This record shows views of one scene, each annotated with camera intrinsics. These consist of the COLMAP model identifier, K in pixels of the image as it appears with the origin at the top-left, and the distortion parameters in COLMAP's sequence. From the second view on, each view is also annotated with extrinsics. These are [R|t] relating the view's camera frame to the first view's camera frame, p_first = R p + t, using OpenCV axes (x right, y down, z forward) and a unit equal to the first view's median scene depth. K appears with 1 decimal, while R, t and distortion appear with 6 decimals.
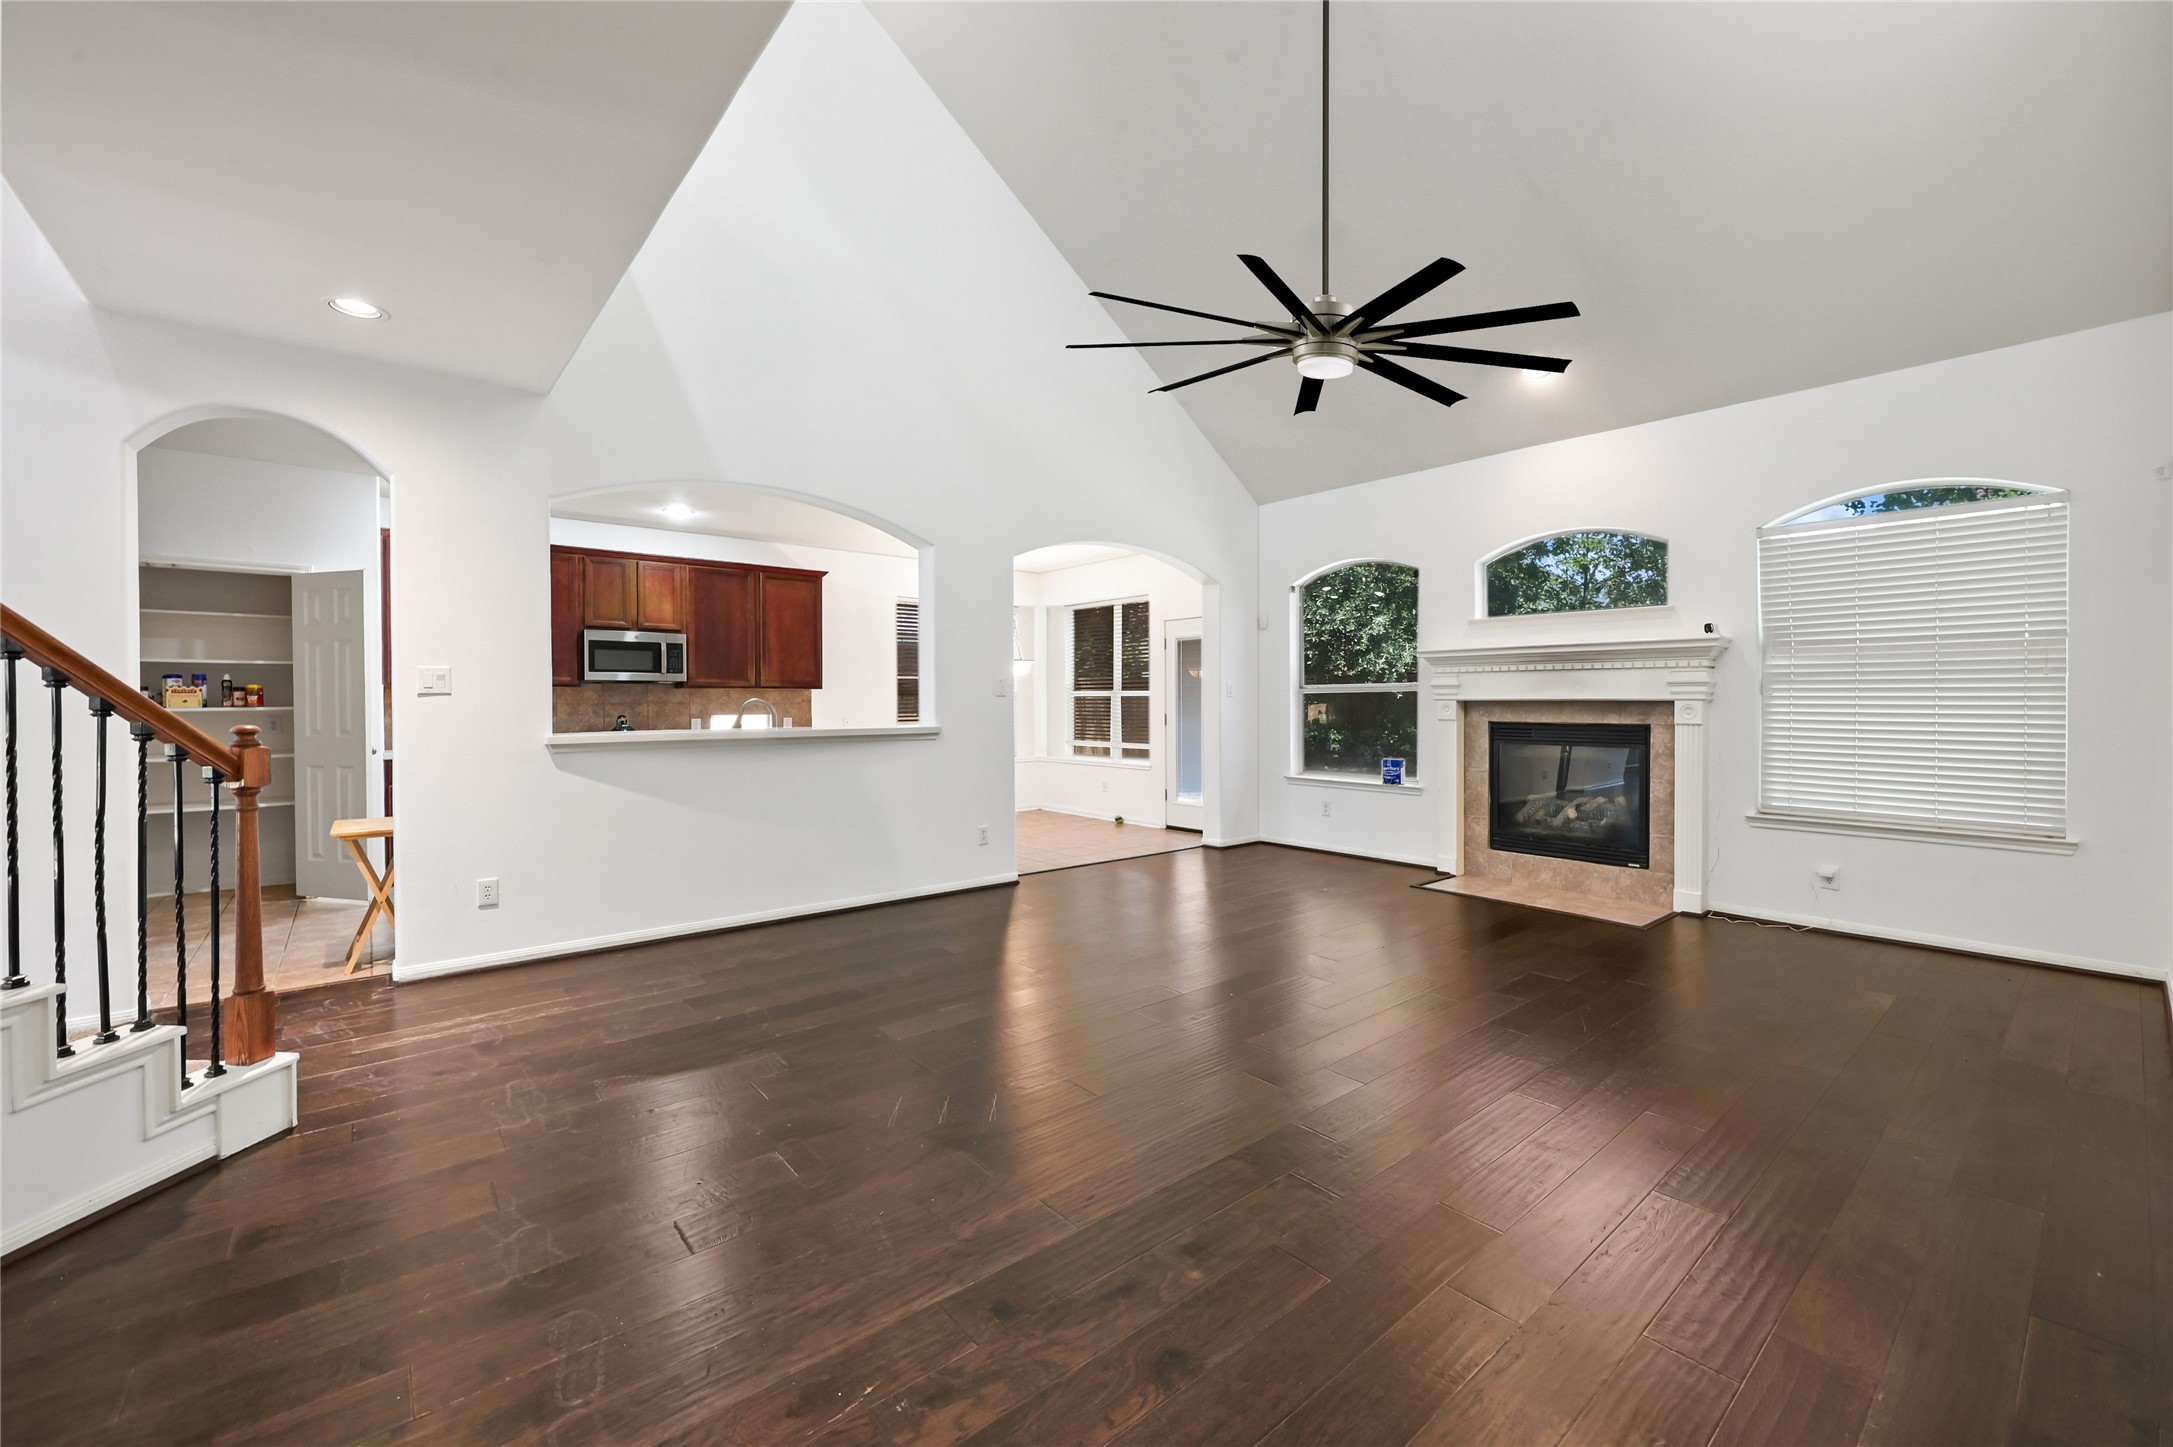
lens RADIAL K [[871.7, 0, 1085.4], [0, 871.7, 711.7], [0, 0, 1]] dist [-0.005592, 0.000044]
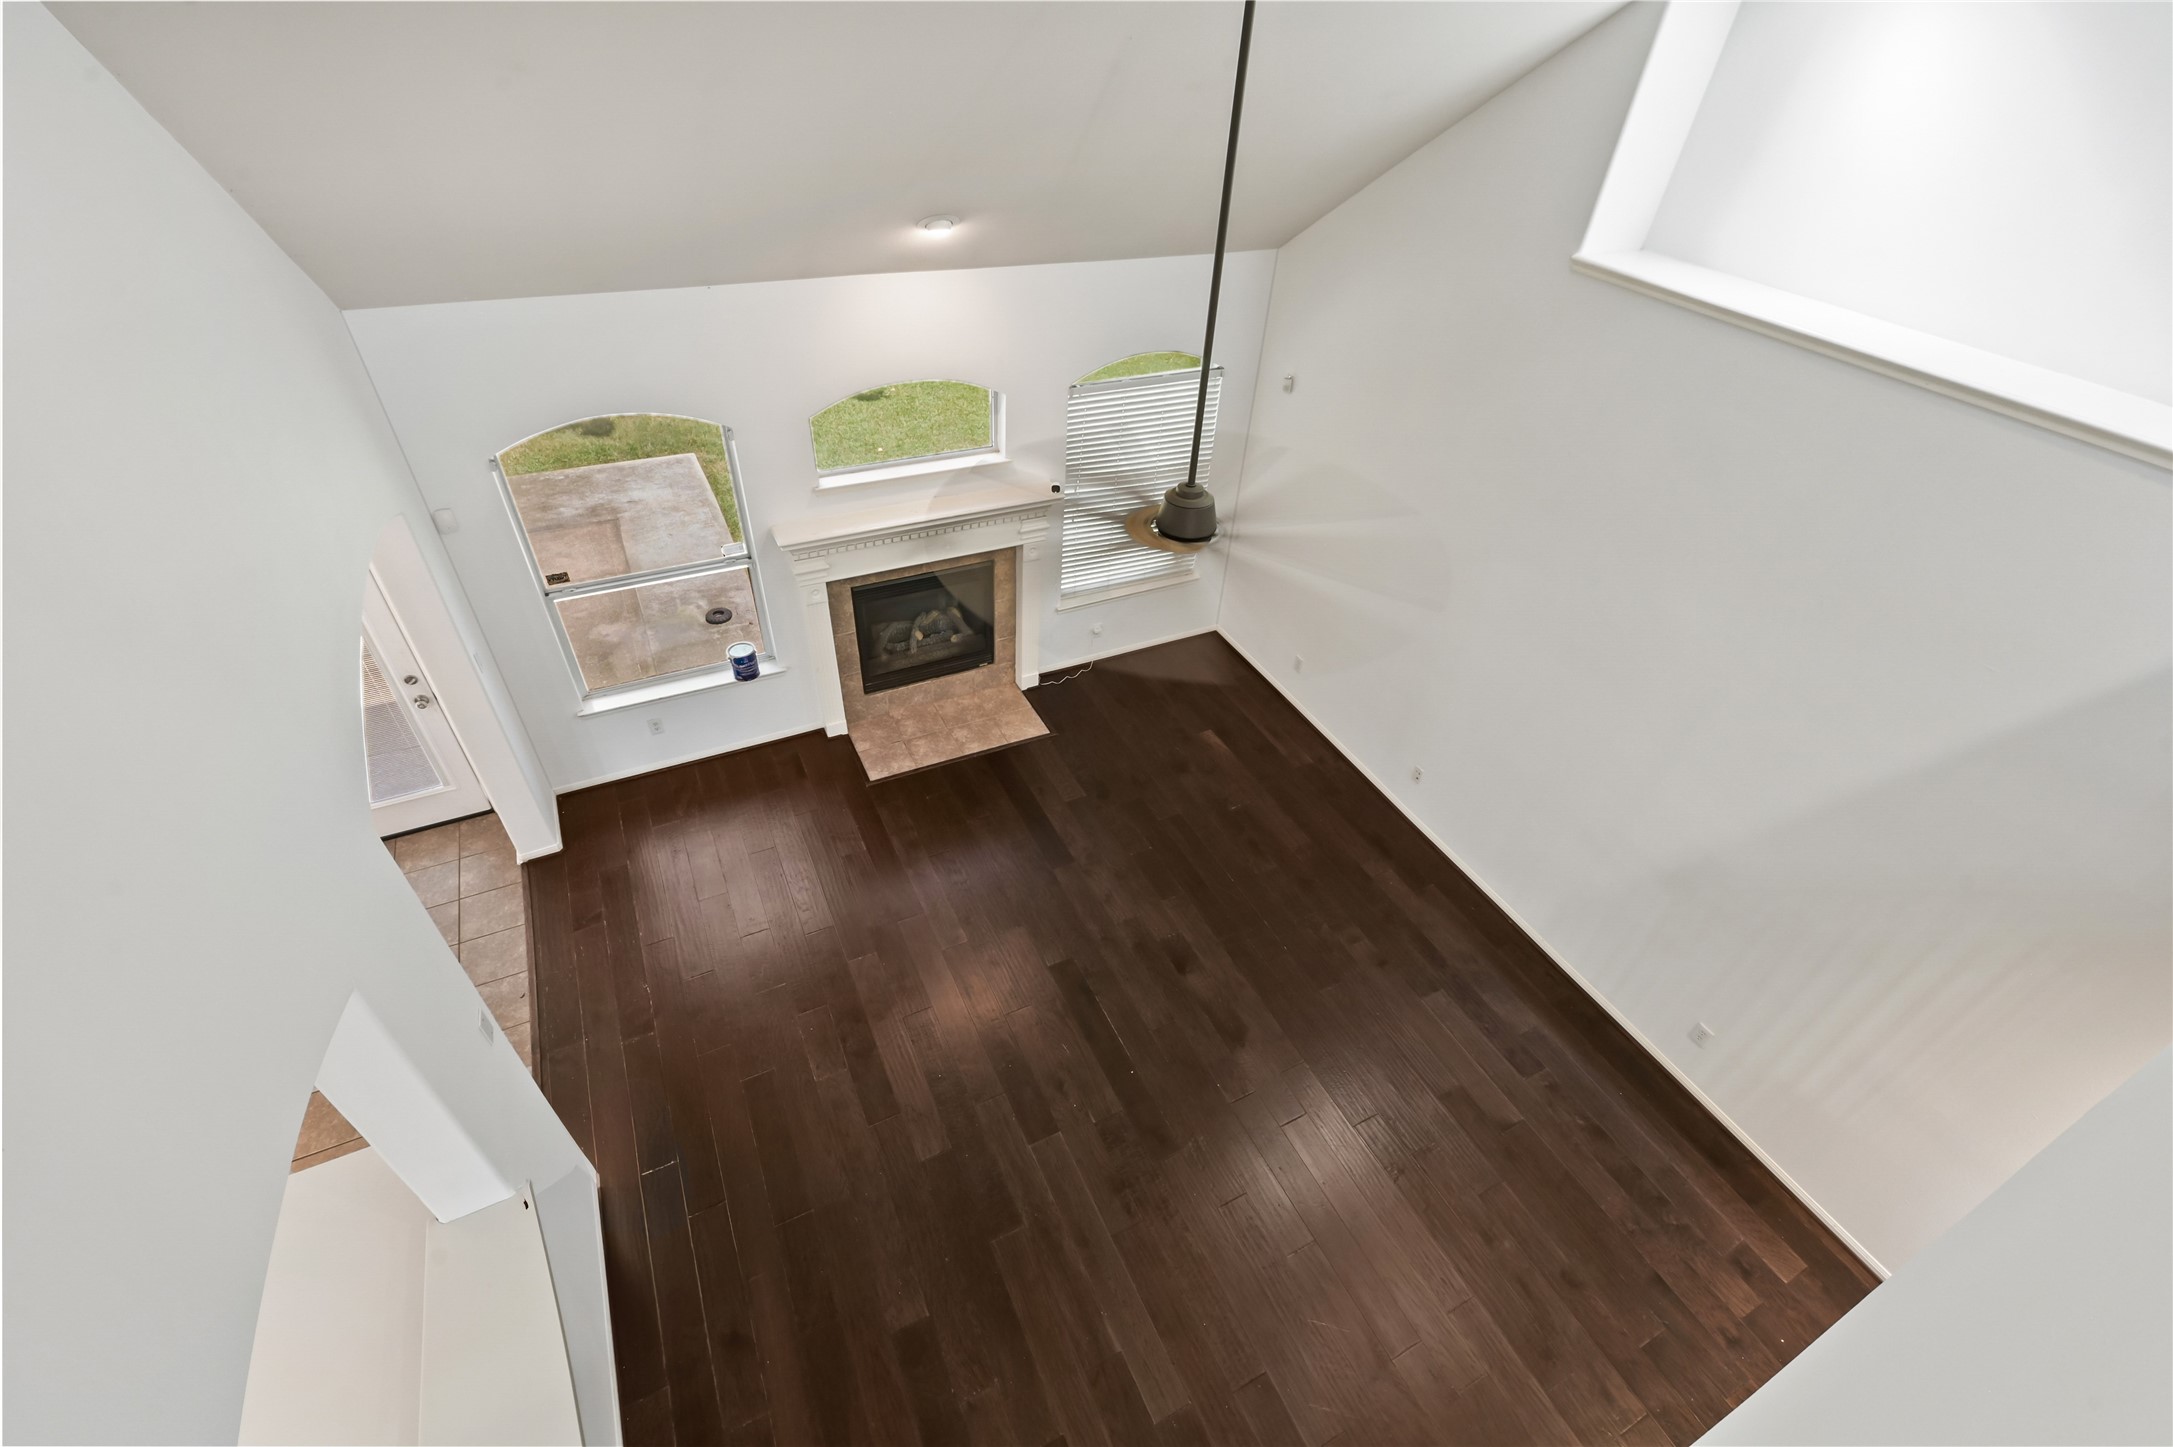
lens RADIAL K [[922.4, 0, 1099.1], [0, 922.4, 730.7], [0, 0, 1]] dist [0.004705, -0.000317]
pose [[0.223006, -0.618021, 0.753869, -0.324910], [-0.049303, 0.765204, 0.641898, -0.540337], [-0.973569, -0.180316, 0.140175, 0.610685]]
